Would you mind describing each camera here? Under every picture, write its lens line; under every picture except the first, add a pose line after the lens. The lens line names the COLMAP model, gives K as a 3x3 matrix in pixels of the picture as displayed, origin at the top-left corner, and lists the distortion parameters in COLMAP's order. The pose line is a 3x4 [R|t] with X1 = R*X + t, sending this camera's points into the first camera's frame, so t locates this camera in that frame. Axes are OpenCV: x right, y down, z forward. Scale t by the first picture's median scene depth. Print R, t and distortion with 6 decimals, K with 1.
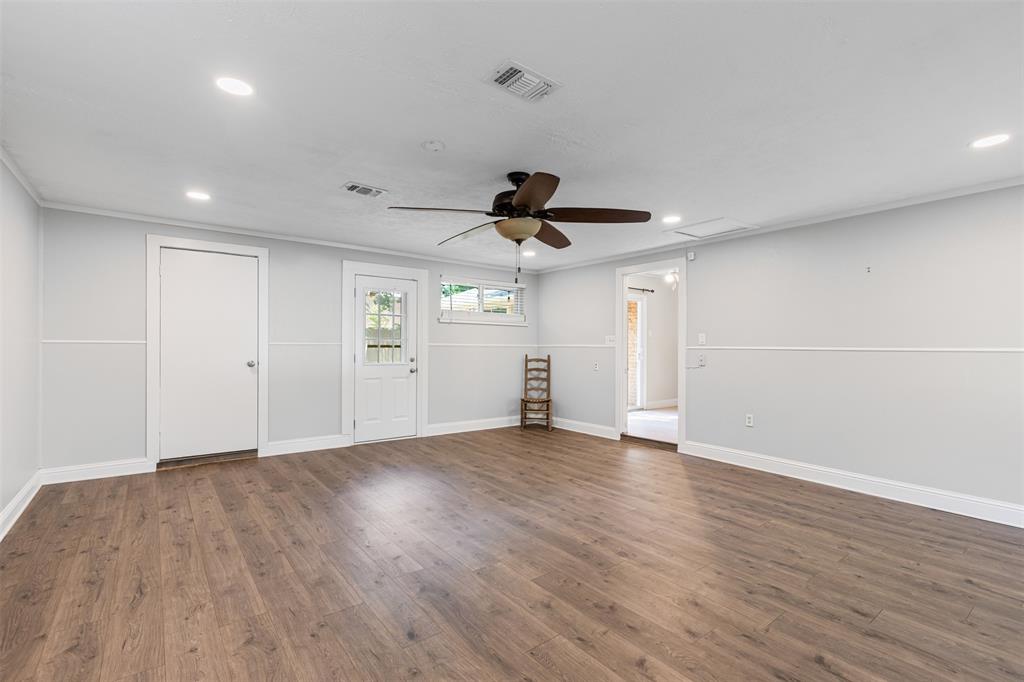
lens RADIAL K [[461.0, 0, 510.3], [0, 461.0, 361.4], [0, 0, 1]] dist [0.008505, -0.001788]
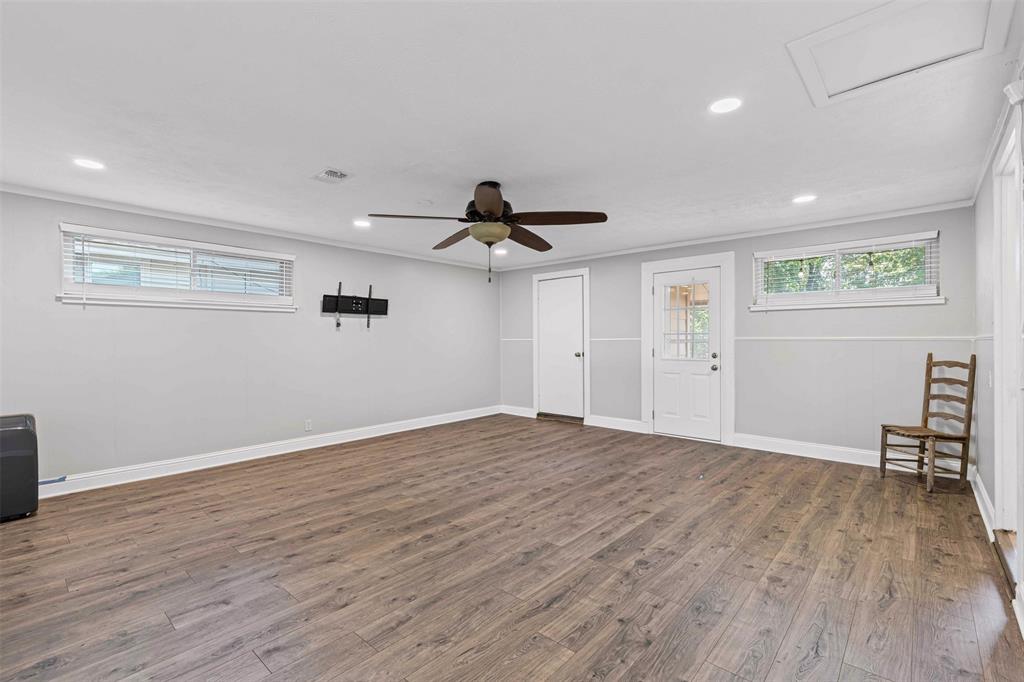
lens RADIAL K [[461.0, 0, 516.6], [0, 461.0, 344.9], [0, 0, 1]] dist [0.008505, -0.001788]
pose [[0.190422, -0.001229, -0.981702, 0.812947], [-0.031995, 0.999460, -0.007458, -0.007231], [0.981181, 0.032830, 0.190279, 0.614628]]
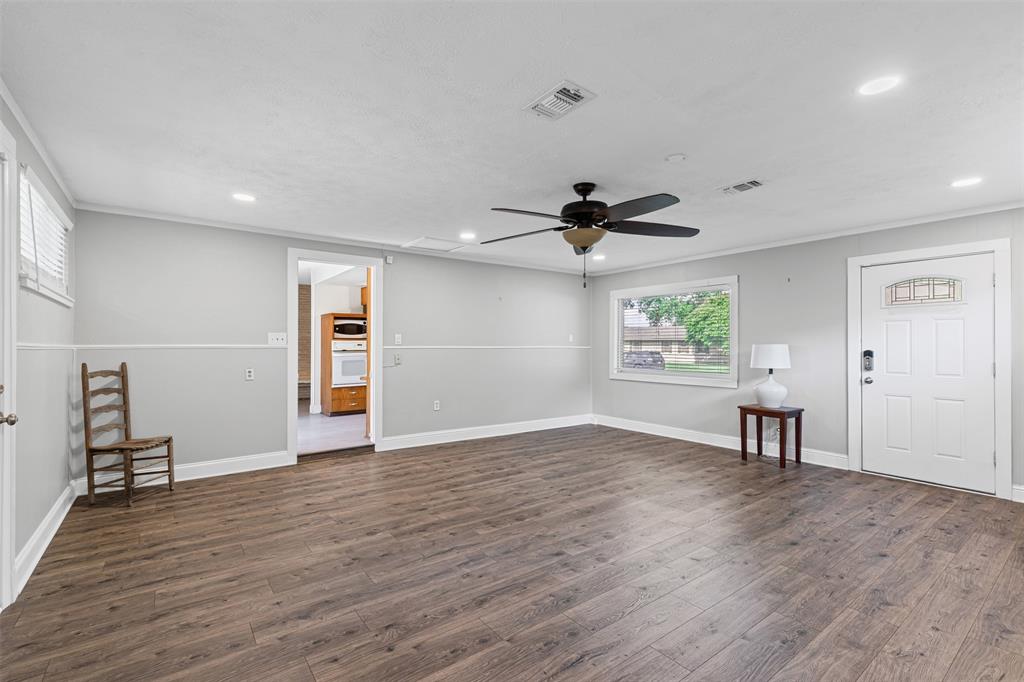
lens RADIAL K [[461.0, 0, 509.7], [0, 461.0, 344.3], [0, 0, 1]] dist [0.008505, -0.001788]
pose [[0.013594, -0.002080, 0.999905, -0.761468], [0.035540, 0.999367, 0.001595, -0.032610], [-0.999276, 0.035515, 0.013660, 0.836821]]
